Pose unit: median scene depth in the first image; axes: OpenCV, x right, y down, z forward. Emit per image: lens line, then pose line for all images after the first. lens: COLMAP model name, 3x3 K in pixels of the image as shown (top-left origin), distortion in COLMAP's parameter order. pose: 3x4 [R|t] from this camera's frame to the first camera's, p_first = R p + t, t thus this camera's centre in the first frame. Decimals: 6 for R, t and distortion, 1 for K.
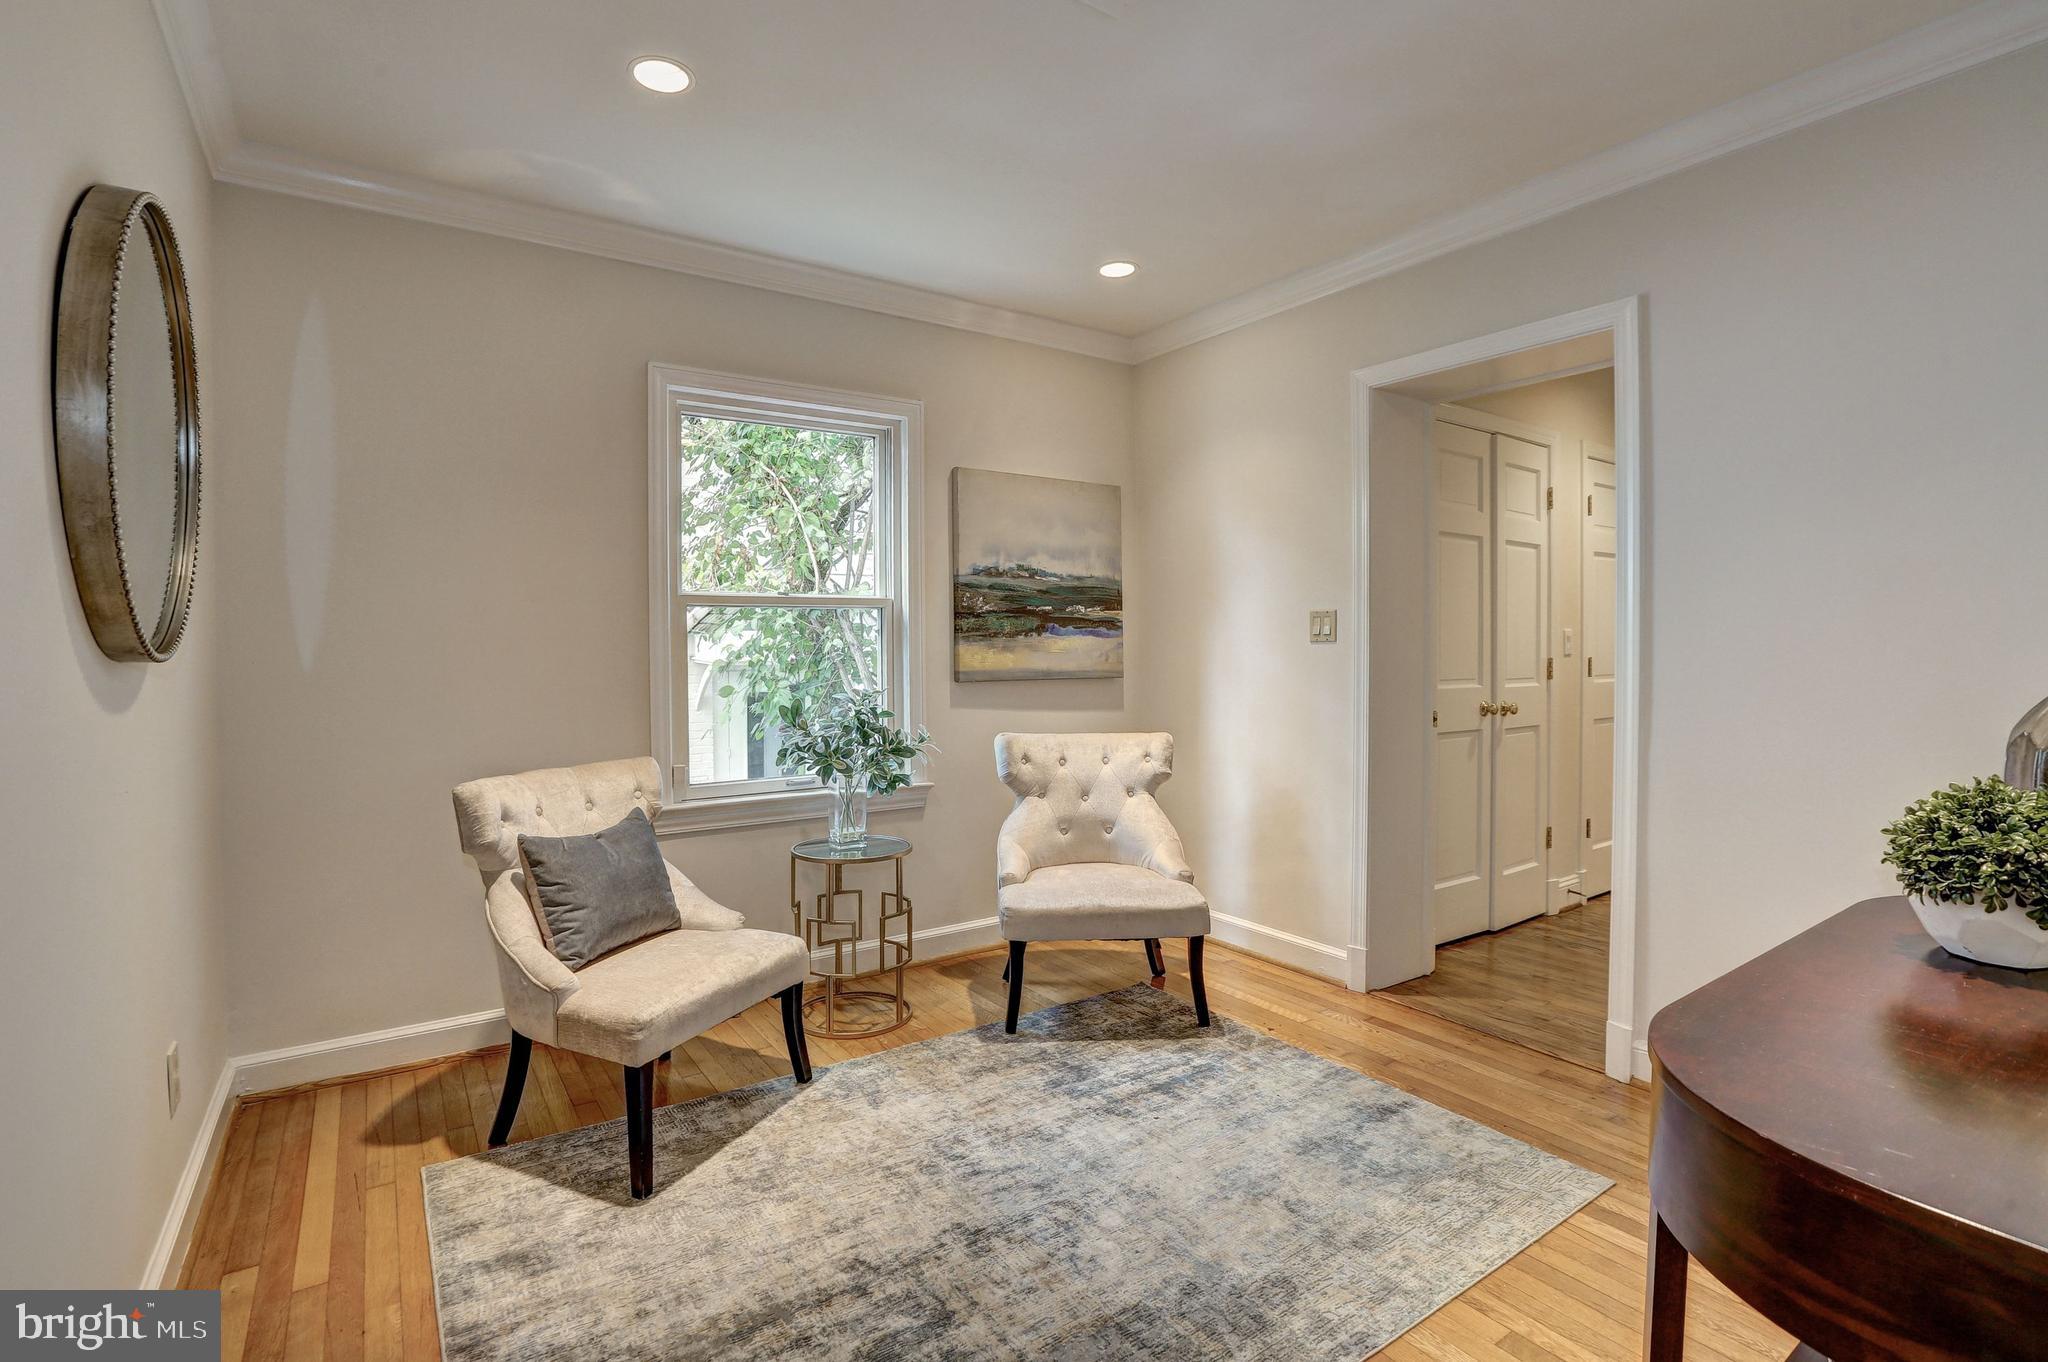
lens RADIAL K [[934.8, 0, 1002.7], [0, 934.8, 680.7], [0, 0, 1]] dist [-0.023435, -0.000434]
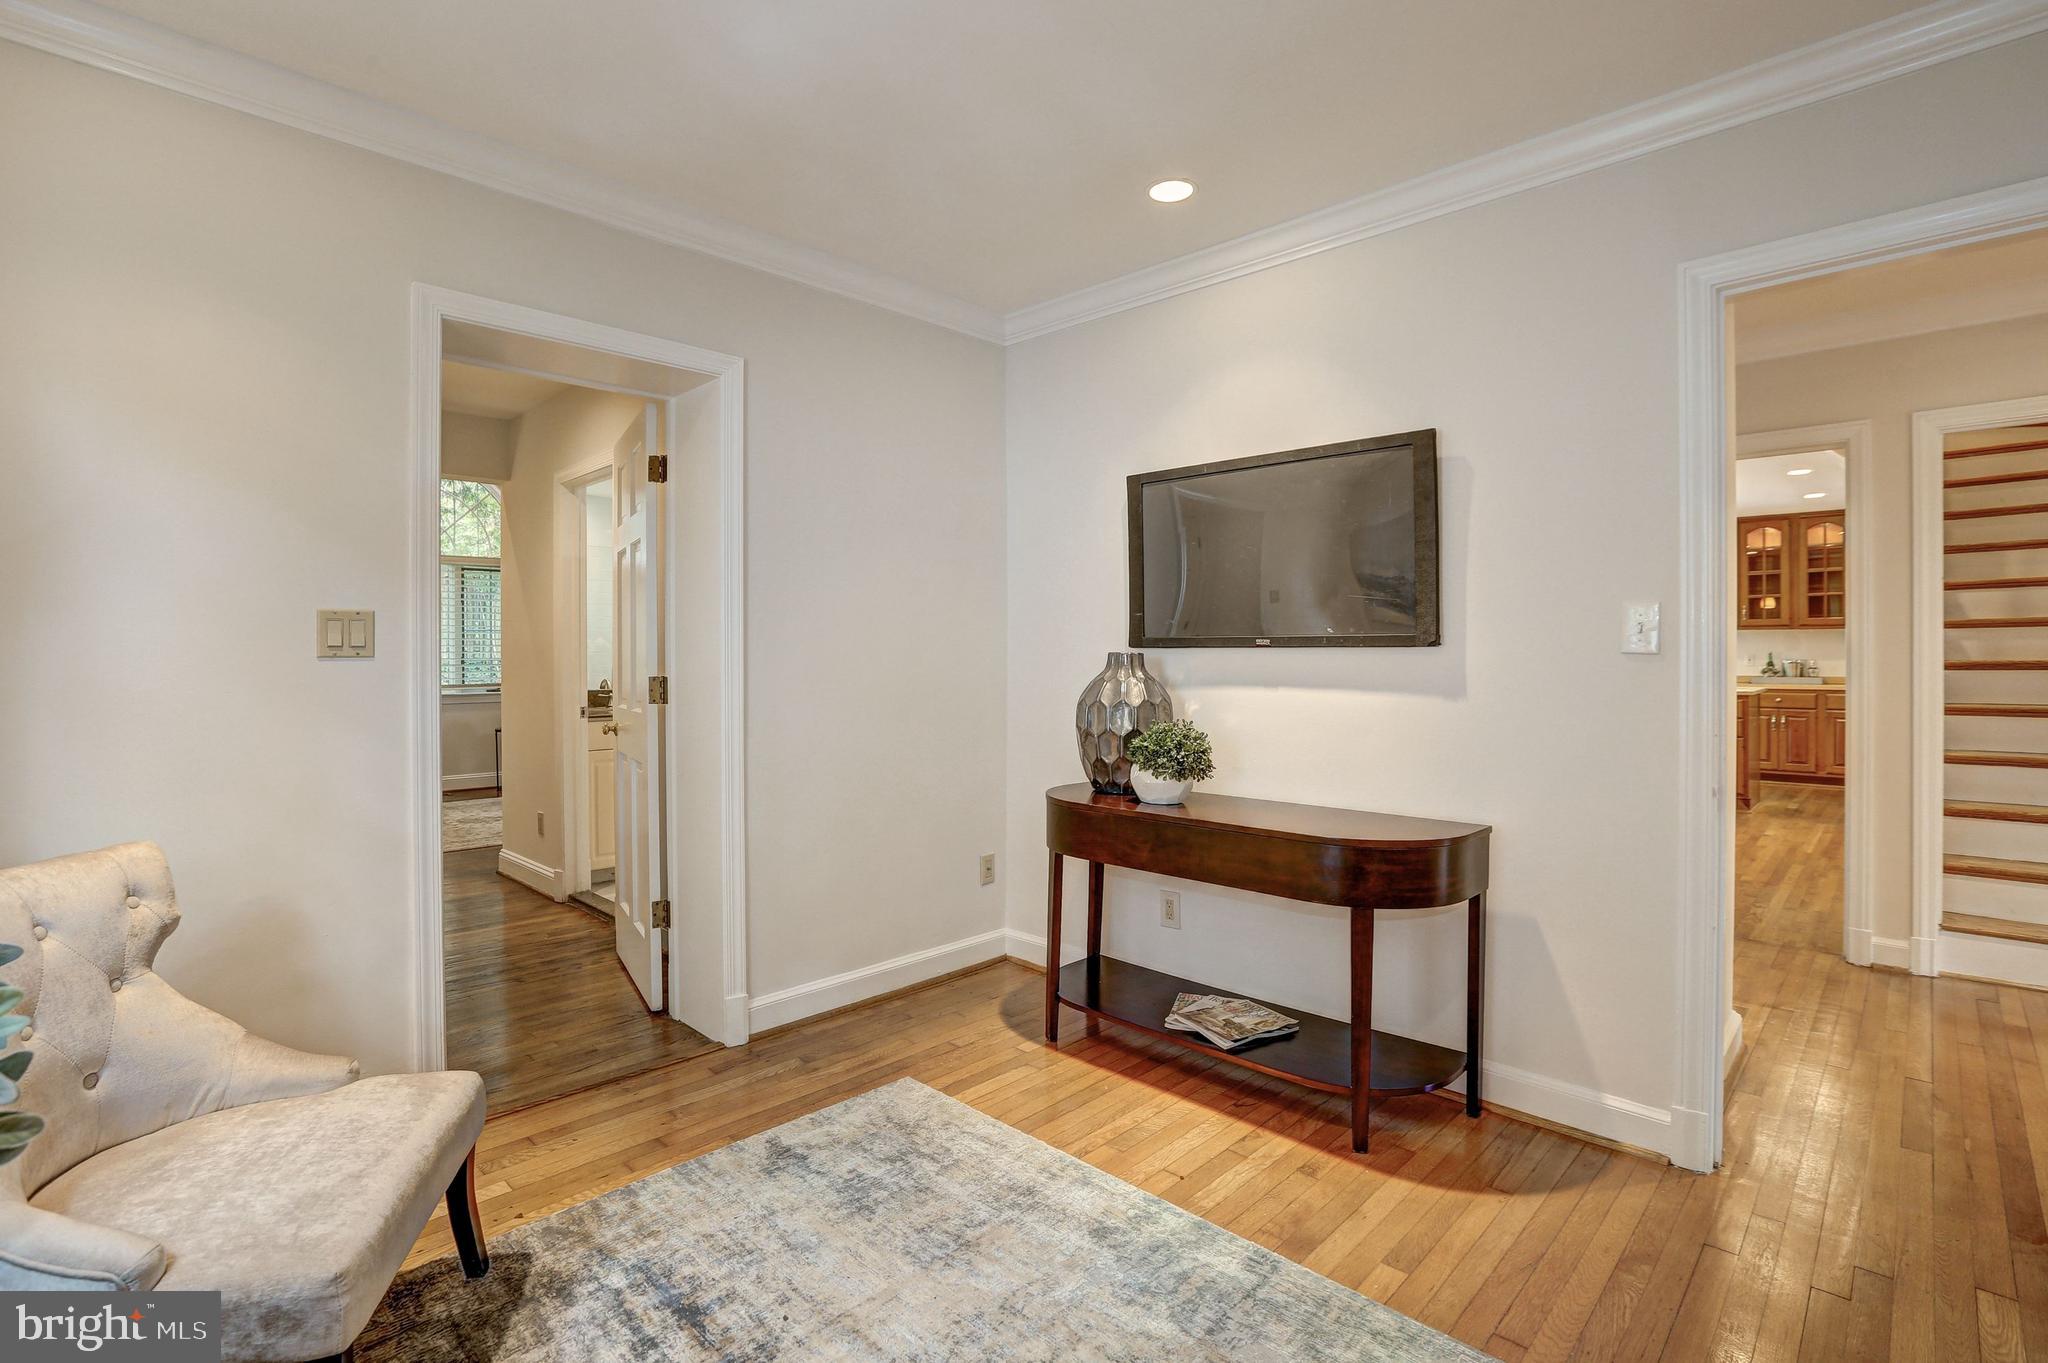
lens RADIAL K [[934.8, 0, 1010.0], [0, 934.8, 666.1], [0, 0, 1]] dist [-0.023435, -0.000434]
pose [[-0.193205, -0.001809, 0.981157, -0.517342], [0.029012, 0.999551, 0.007556, -0.034325], [-0.980729, 0.029925, -0.193065, 0.861120]]
